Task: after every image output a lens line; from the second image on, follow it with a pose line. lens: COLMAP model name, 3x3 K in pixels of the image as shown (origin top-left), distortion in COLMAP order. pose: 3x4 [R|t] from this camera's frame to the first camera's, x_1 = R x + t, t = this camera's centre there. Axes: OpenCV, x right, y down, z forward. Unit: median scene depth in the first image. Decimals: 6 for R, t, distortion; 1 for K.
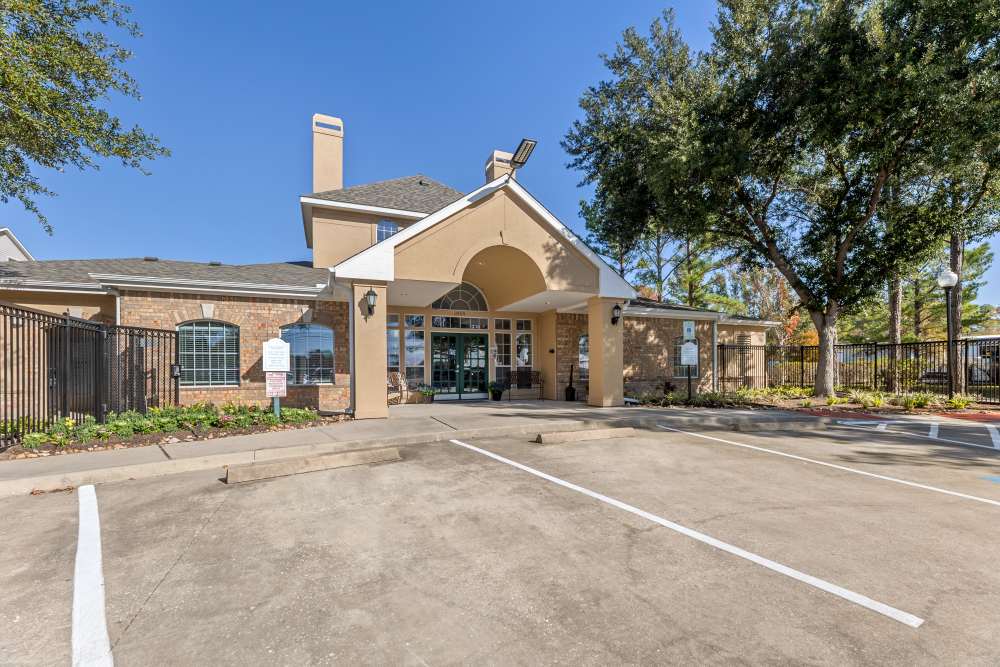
lens RADIAL K [[409.1, 0, 509.4], [0, 409.1, 366.8], [0, 0, 1]] dist [-0.002864, 0.000341]
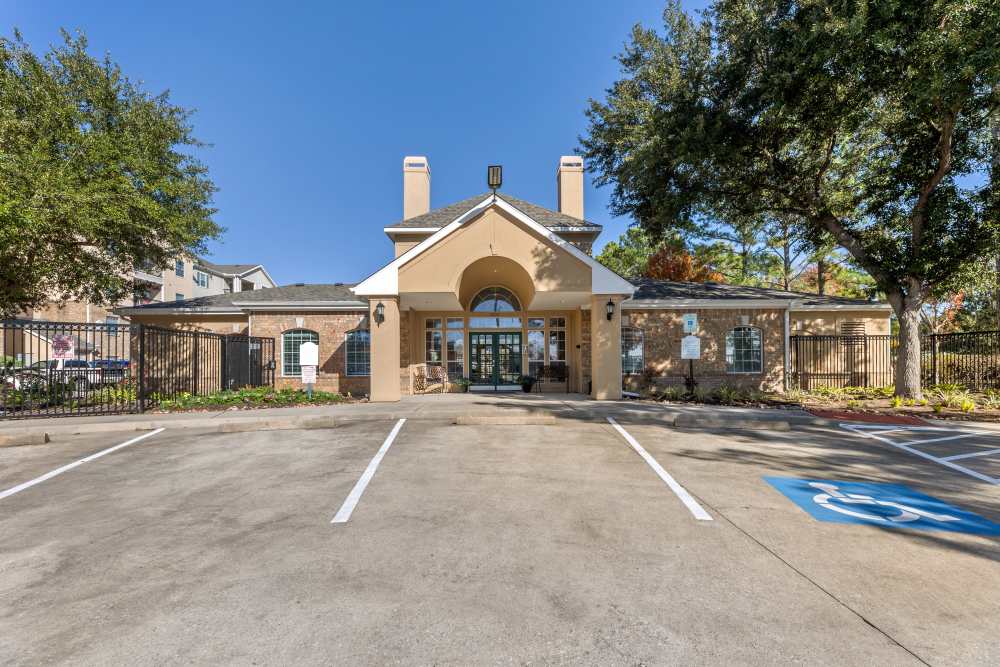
lens RADIAL K [[409.1, 0, 512.5], [0, 409.1, 356.8], [0, 0, 1]] dist [-0.002864, 0.000341]
pose [[0.932005, -0.007264, -0.362373, 0.400041], [0.002660, 0.999909, -0.013202, 0.001706], [0.362436, 0.011340, 0.931940, -0.043066]]
